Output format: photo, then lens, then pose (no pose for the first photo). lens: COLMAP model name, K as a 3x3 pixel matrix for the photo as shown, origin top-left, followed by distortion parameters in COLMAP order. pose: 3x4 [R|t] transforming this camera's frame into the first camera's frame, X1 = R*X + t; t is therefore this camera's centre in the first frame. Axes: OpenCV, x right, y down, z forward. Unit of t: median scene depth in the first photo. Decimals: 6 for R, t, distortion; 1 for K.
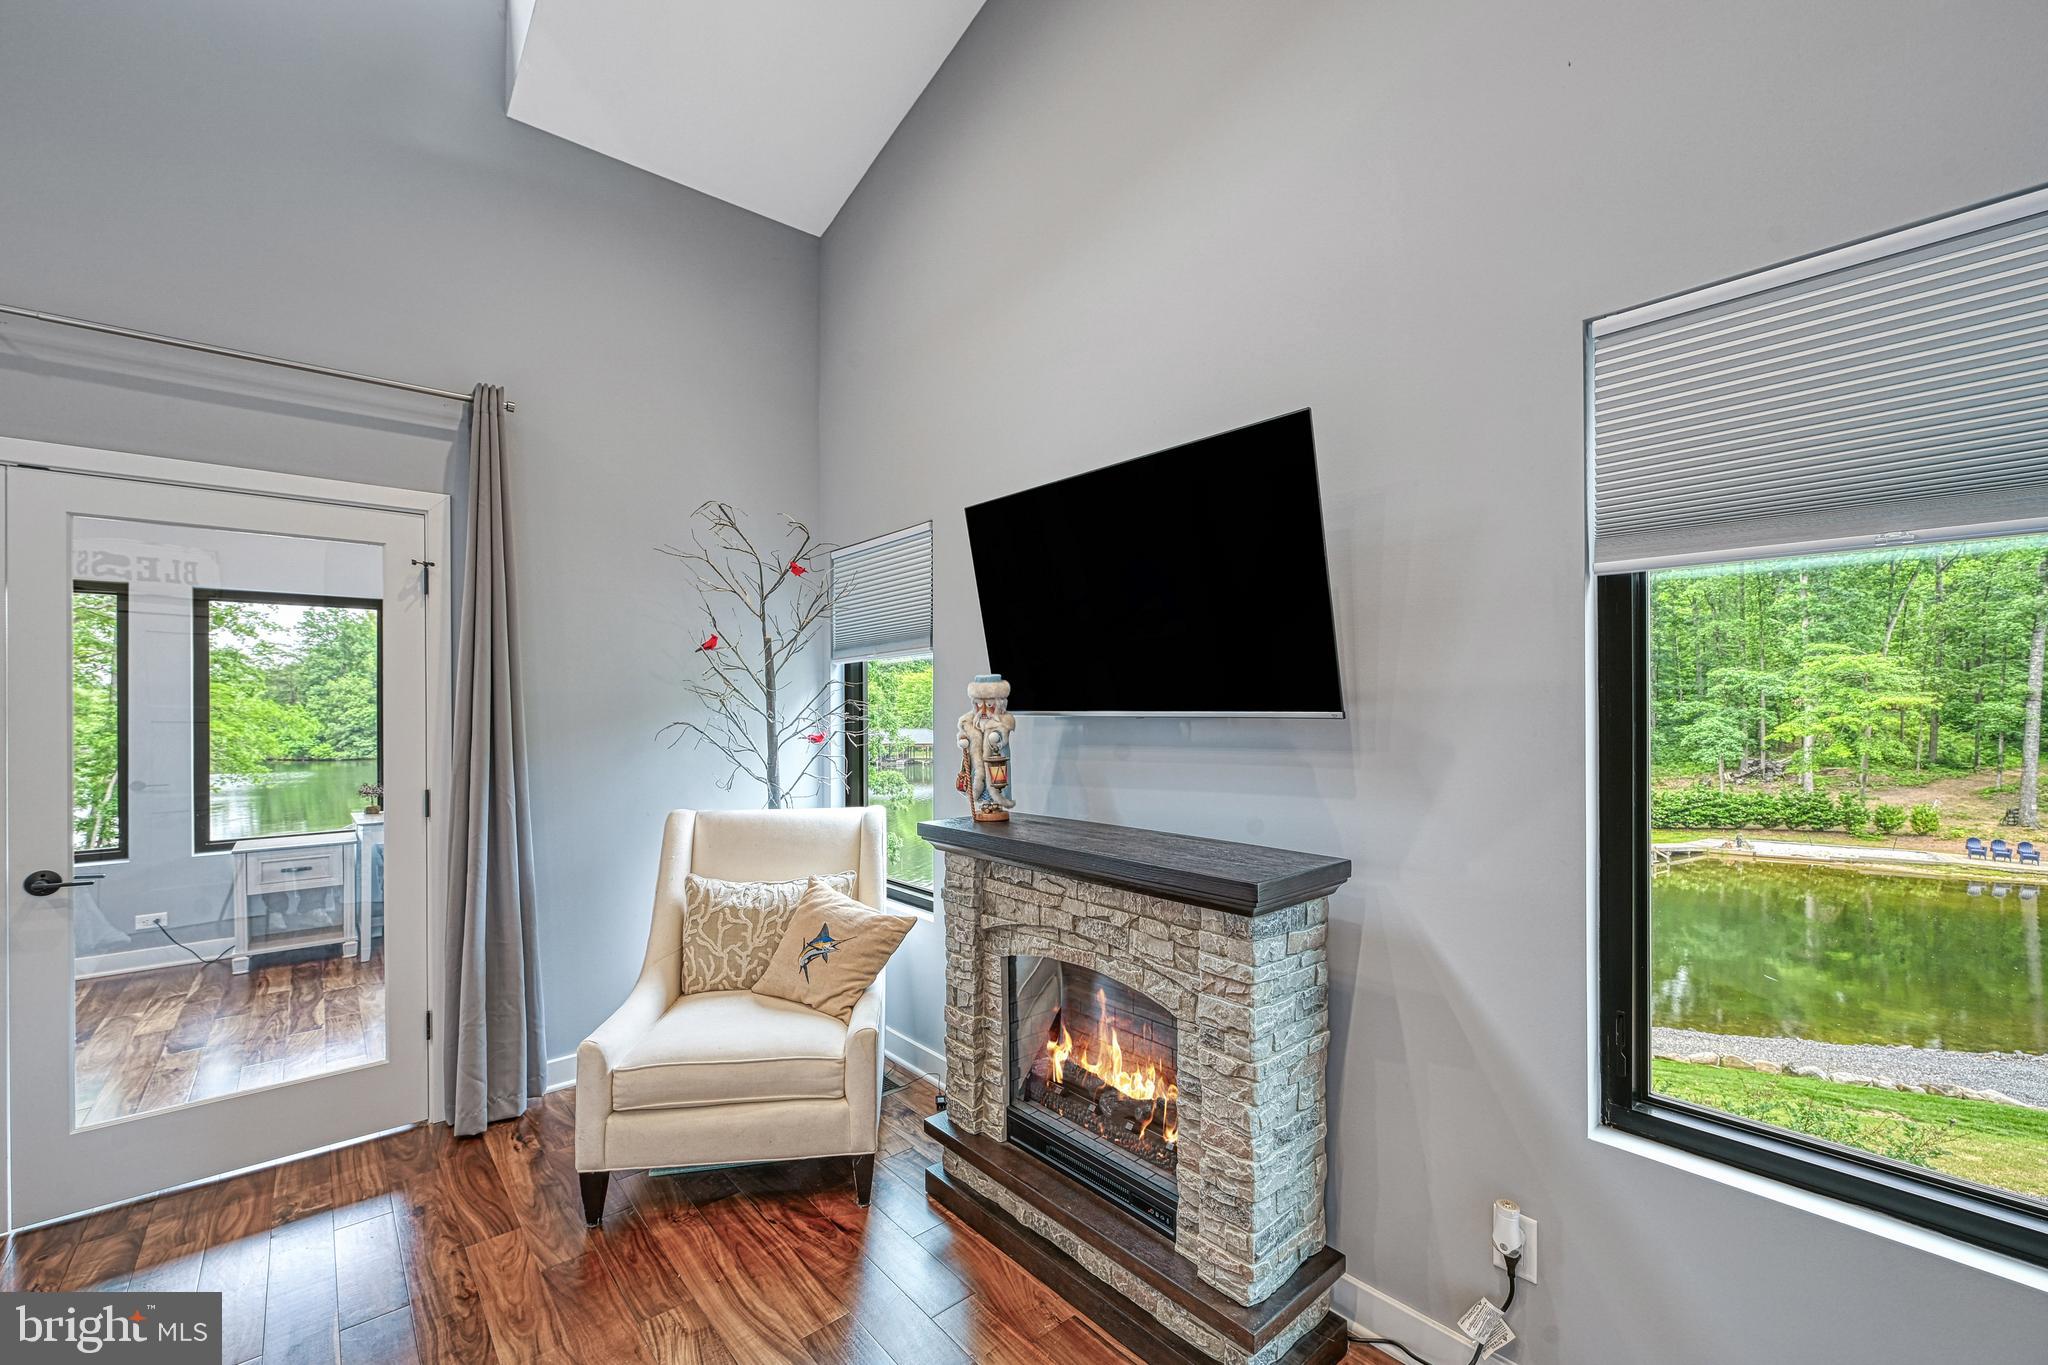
lens RADIAL K [[830.9, 0, 1024.0], [0, 830.9, 706.5], [0, 0, 1]] dist [-0.000751, 0.000044]
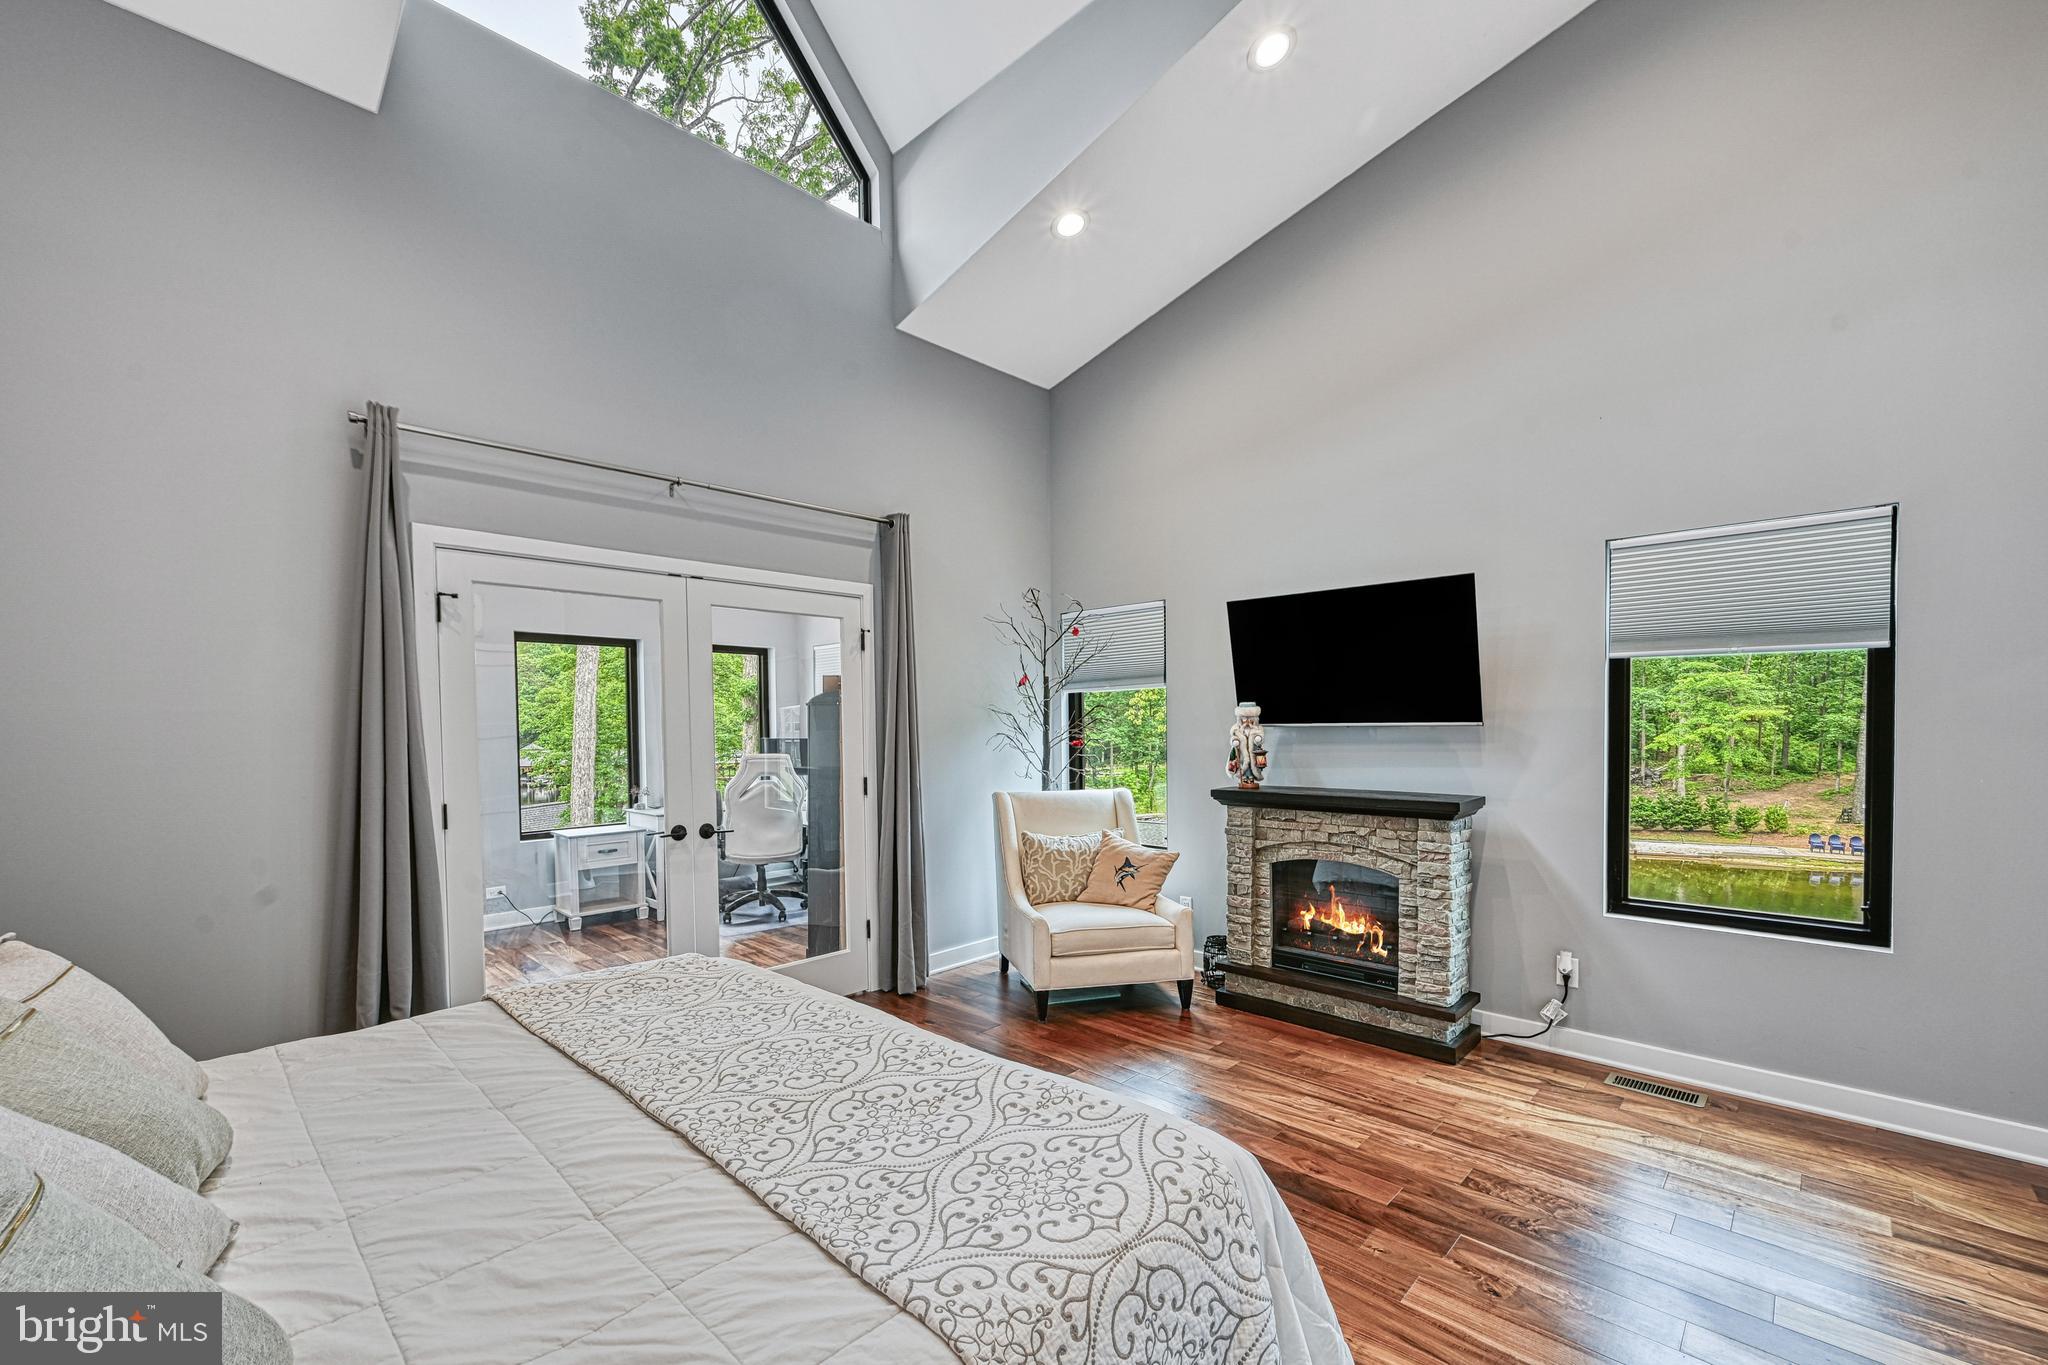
lens RADIAL K [[841.1, 0, 1017.0], [0, 841.1, 745.3], [0, 0, 1]] dist [-0.001726, -0.000348]
pose [[0.996089, -0.008153, 0.087974, -0.575764], [0.005811, 0.999623, 0.026846, 0.000466], [-0.088160, -0.026230, 0.995761, -0.579177]]
